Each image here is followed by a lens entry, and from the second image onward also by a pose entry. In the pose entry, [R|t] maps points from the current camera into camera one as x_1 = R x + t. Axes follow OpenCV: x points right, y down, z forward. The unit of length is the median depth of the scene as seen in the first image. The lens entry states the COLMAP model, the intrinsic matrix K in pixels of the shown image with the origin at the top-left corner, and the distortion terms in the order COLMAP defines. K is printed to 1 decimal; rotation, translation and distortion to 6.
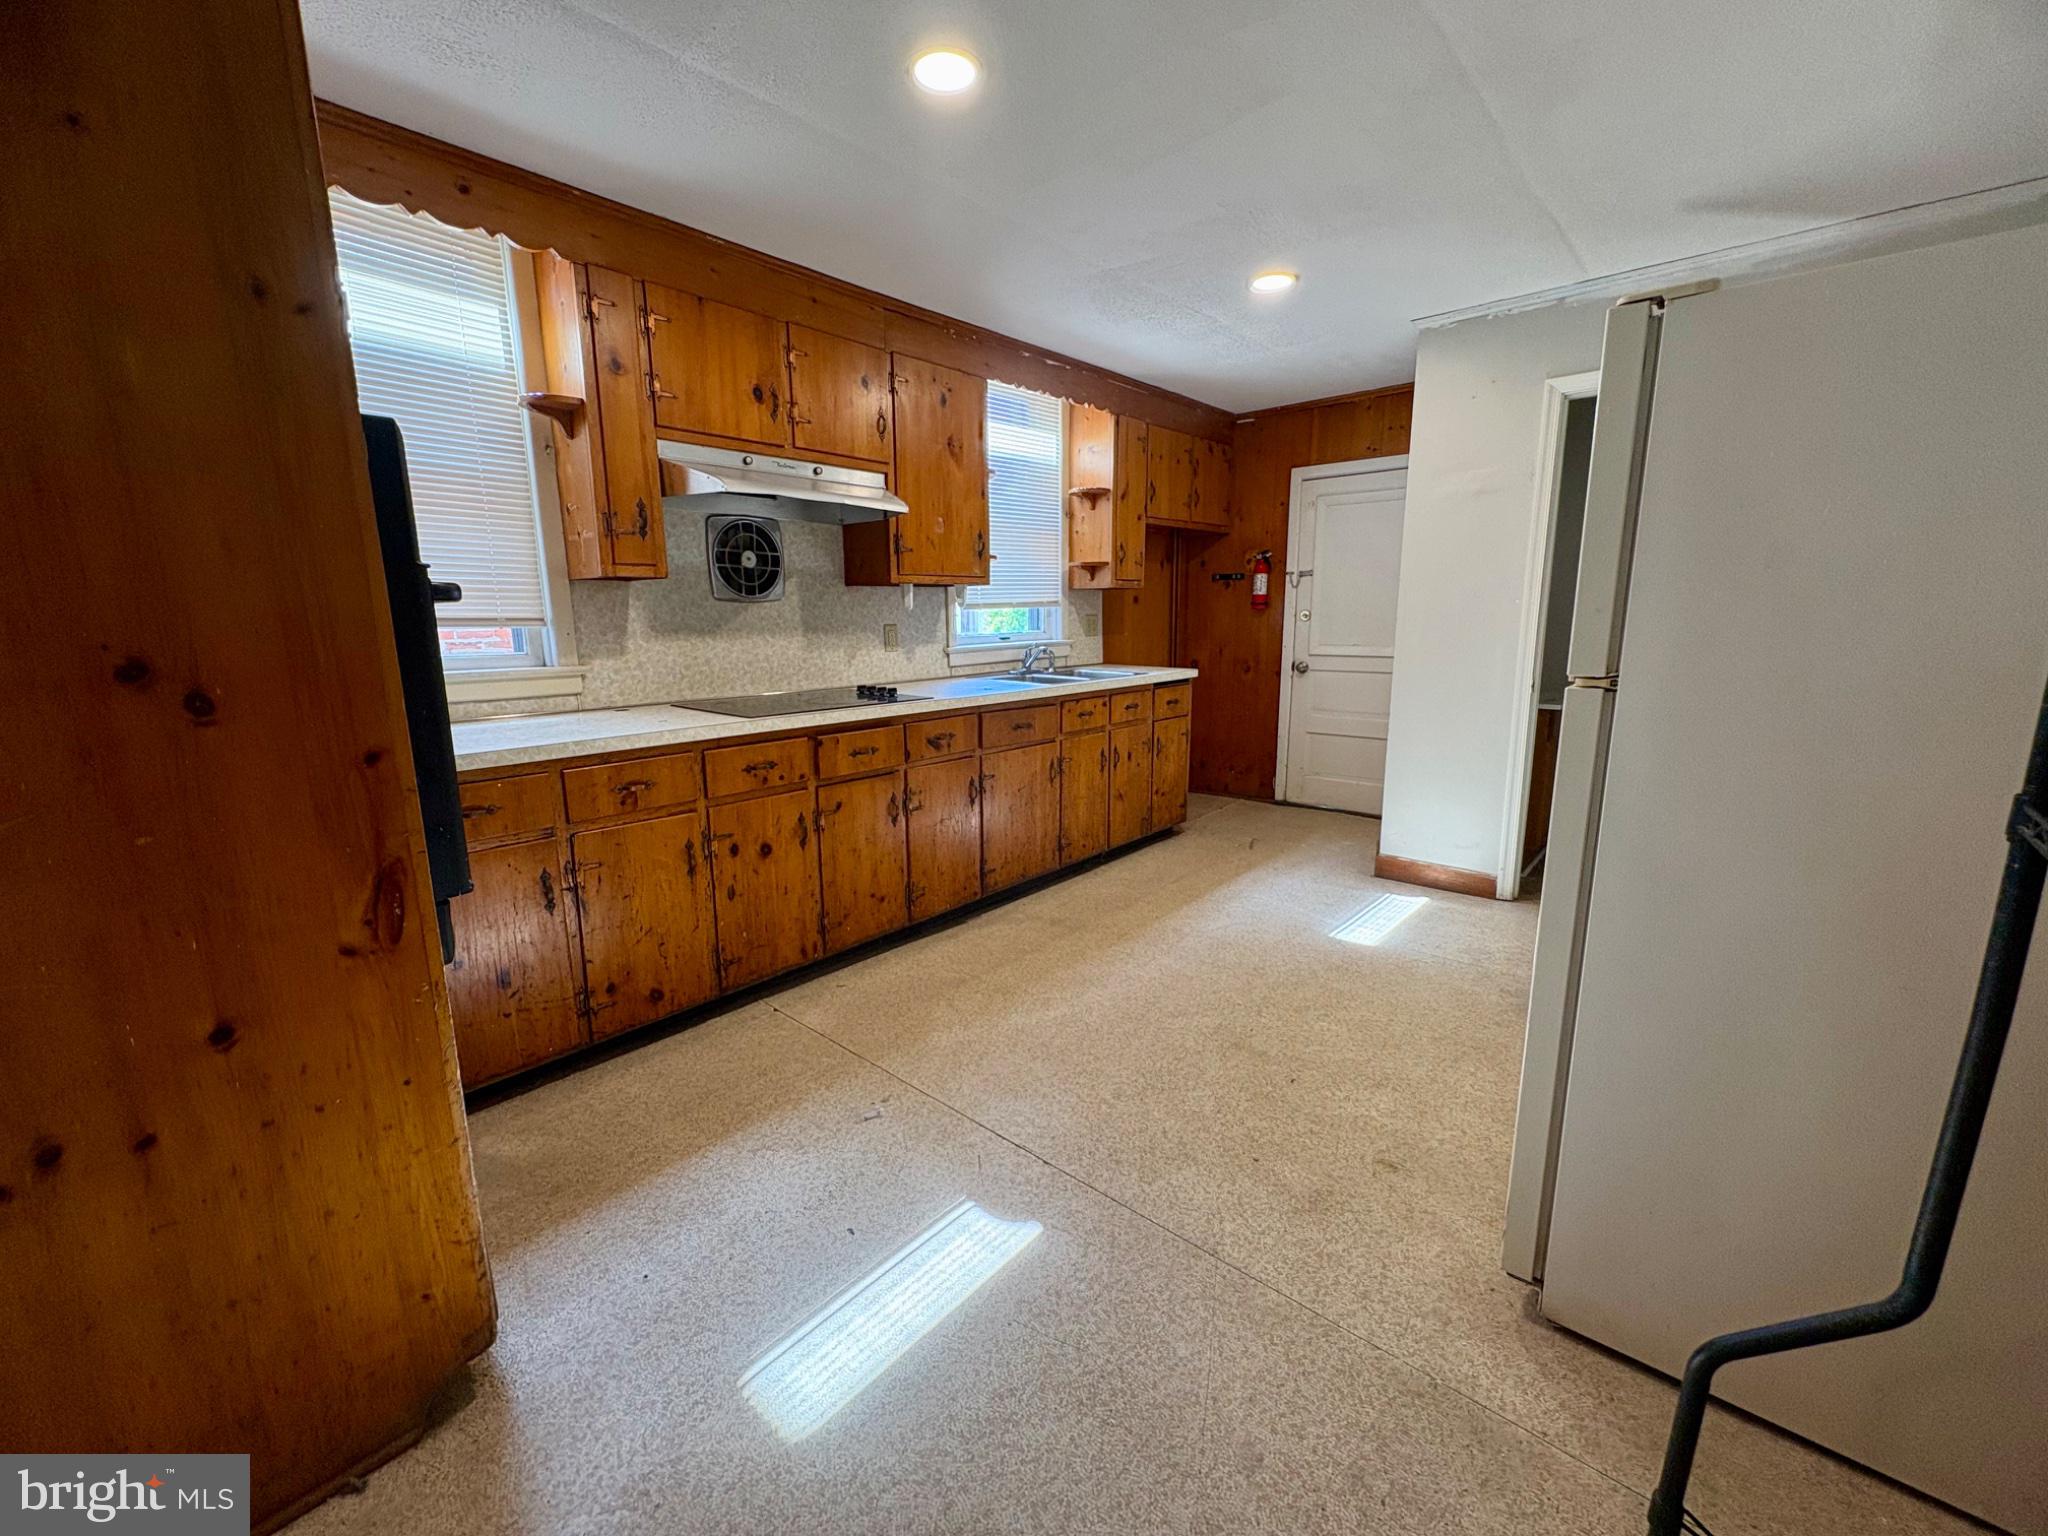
lens RADIAL K [[831.2, 0, 1024.0], [0, 831.2, 768.0], [0, 0, 1]] dist [0.001166, 0.000033]
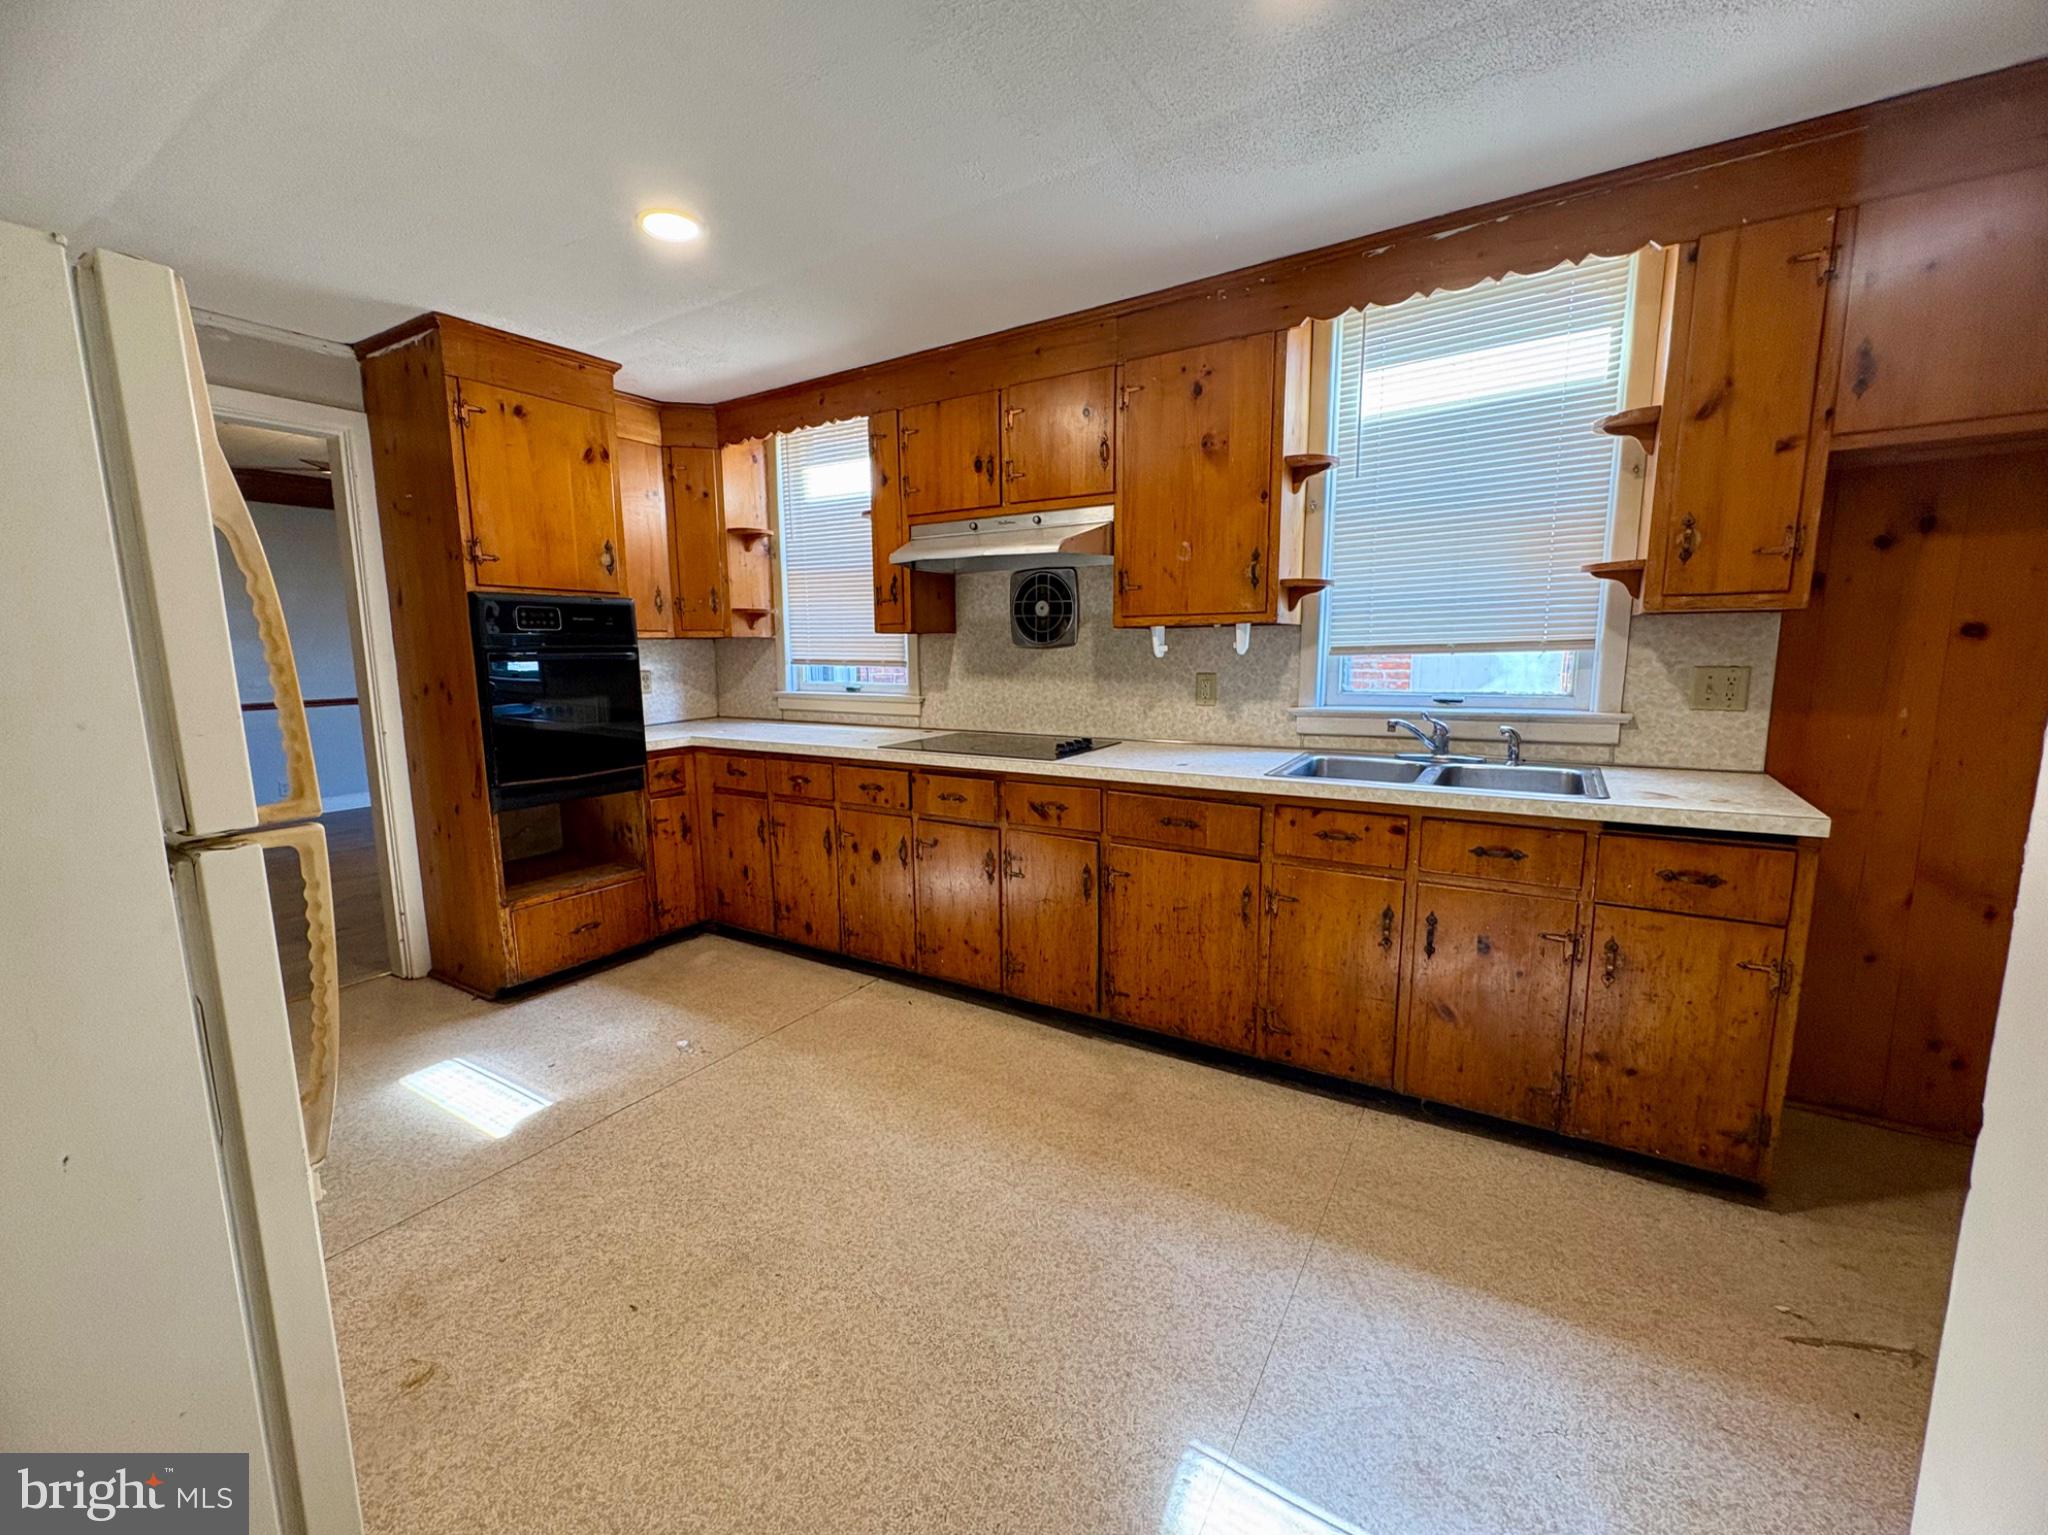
lens RADIAL K [[832.3, 0, 1013.7], [0, 832.3, 767.3], [0, 0, 1]] dist [-0.001332, -0.000312]
pose [[0.154371, 0.150837, -0.976431, 0.747790], [-0.171497, 0.977367, 0.123869, -0.180167], [0.973015, 0.148333, 0.176745, 0.815646]]
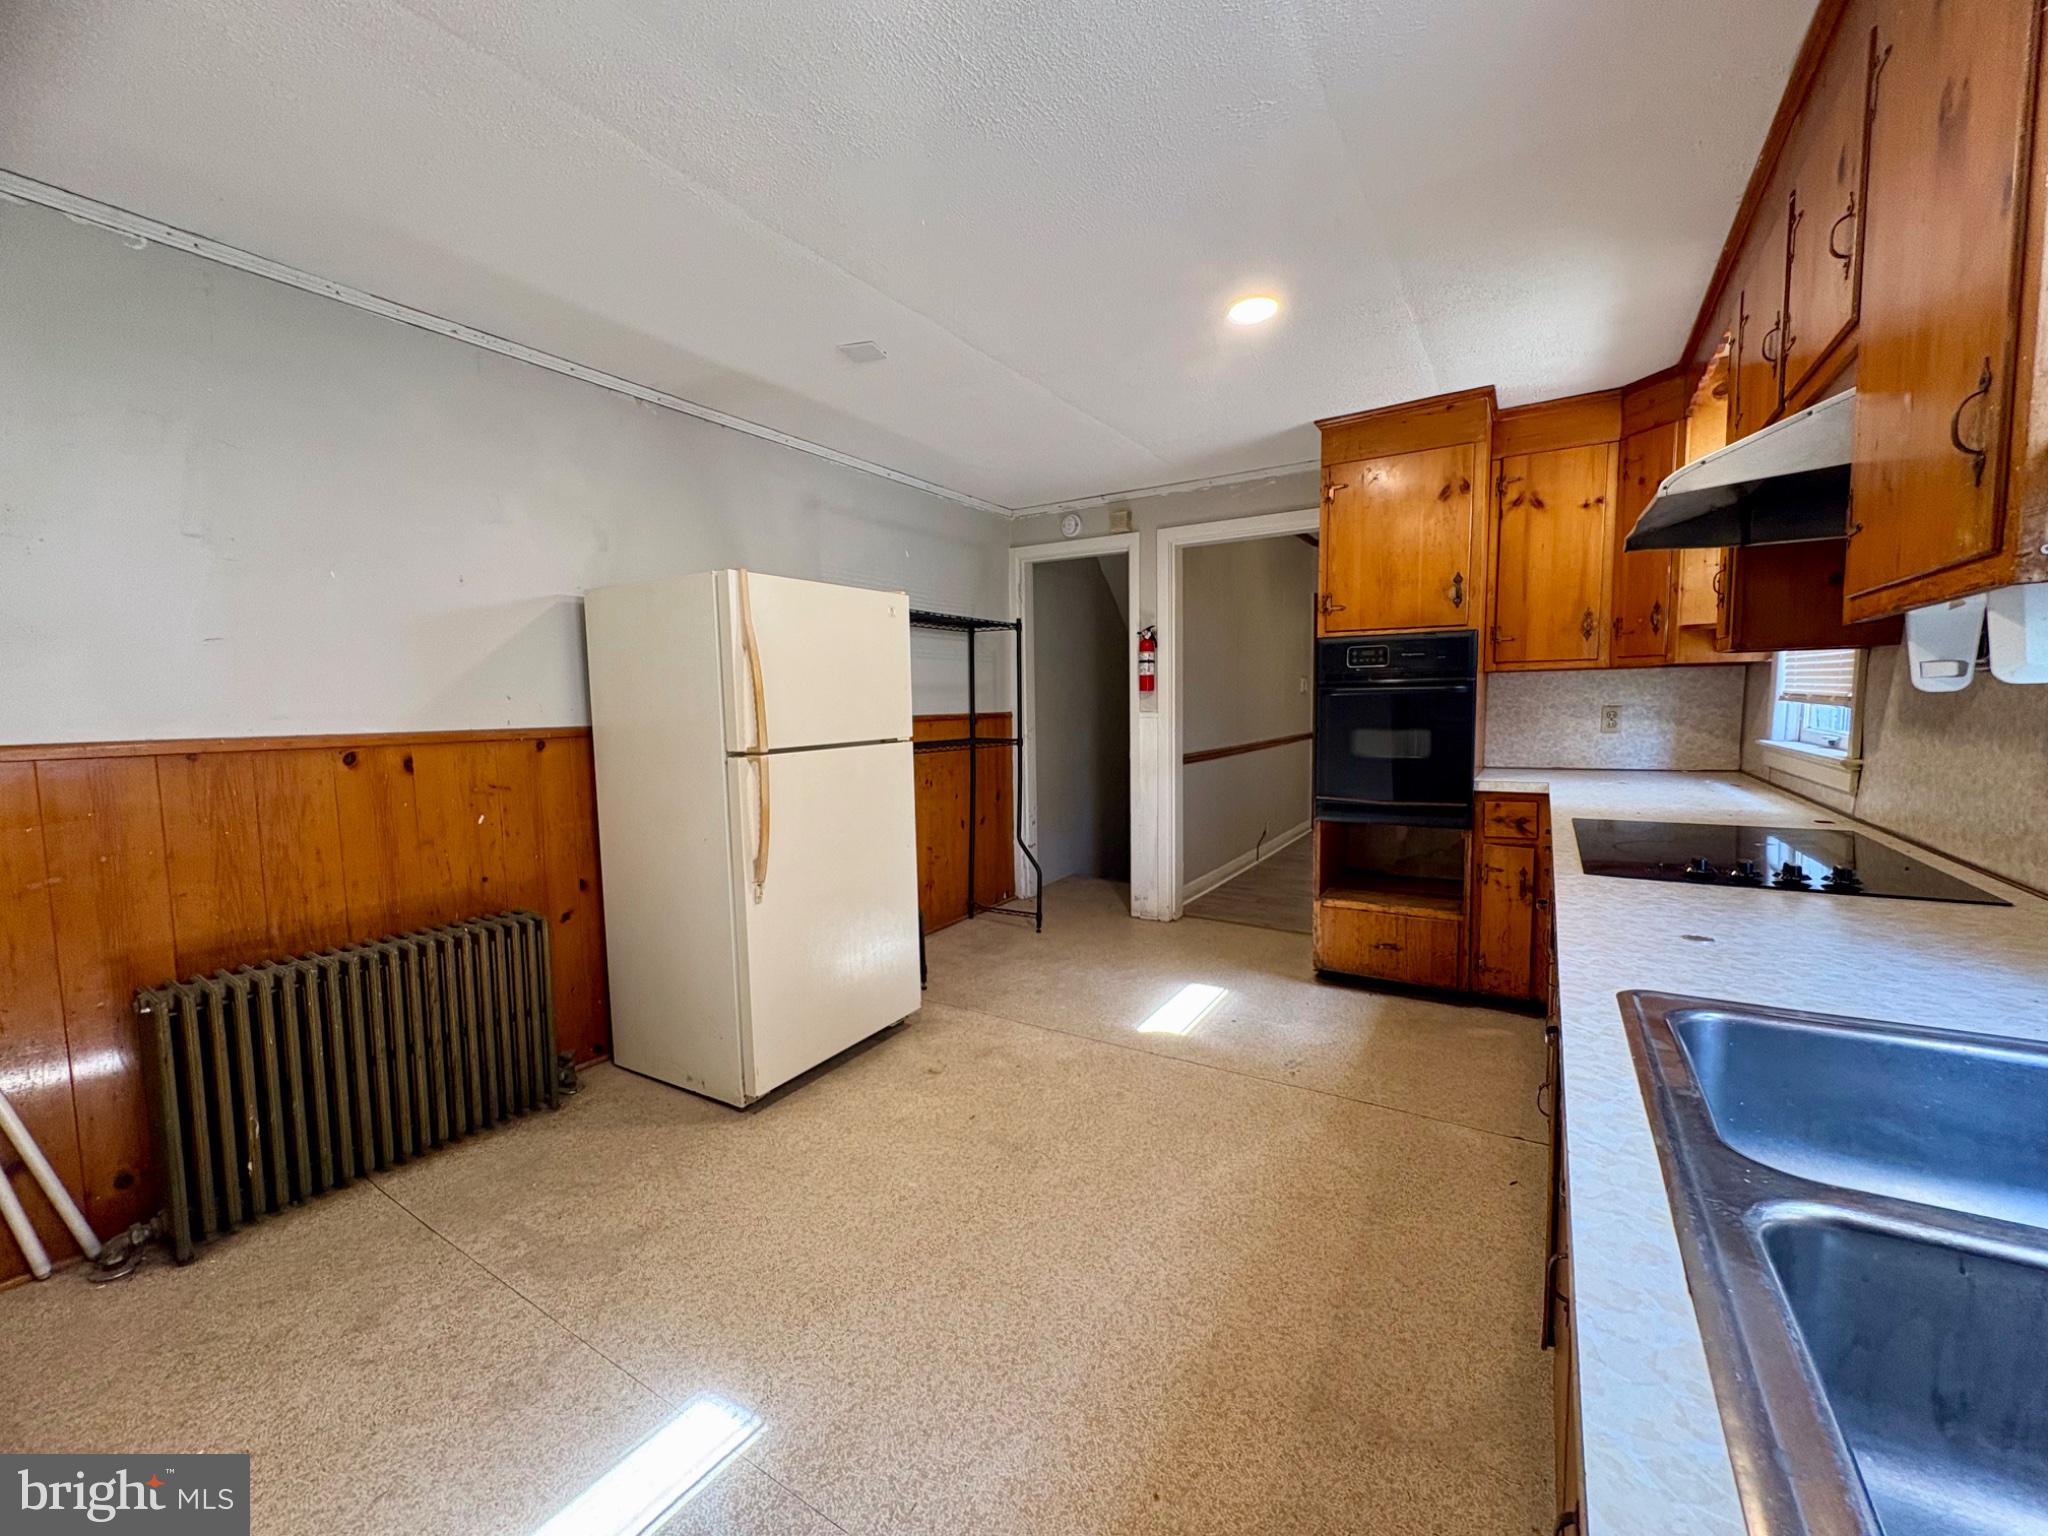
lens RADIAL K [[810.1, 0, 1019.0], [0, 810.1, 764.0], [0, 0, 1]] dist [-0.000204, -0.000150]
pose [[-0.988028, 0.039367, -0.149170, 0.295639], [-0.000698, 0.965746, 0.259488, -0.274746], [0.154275, 0.256485, -0.954156, 1.406075]]
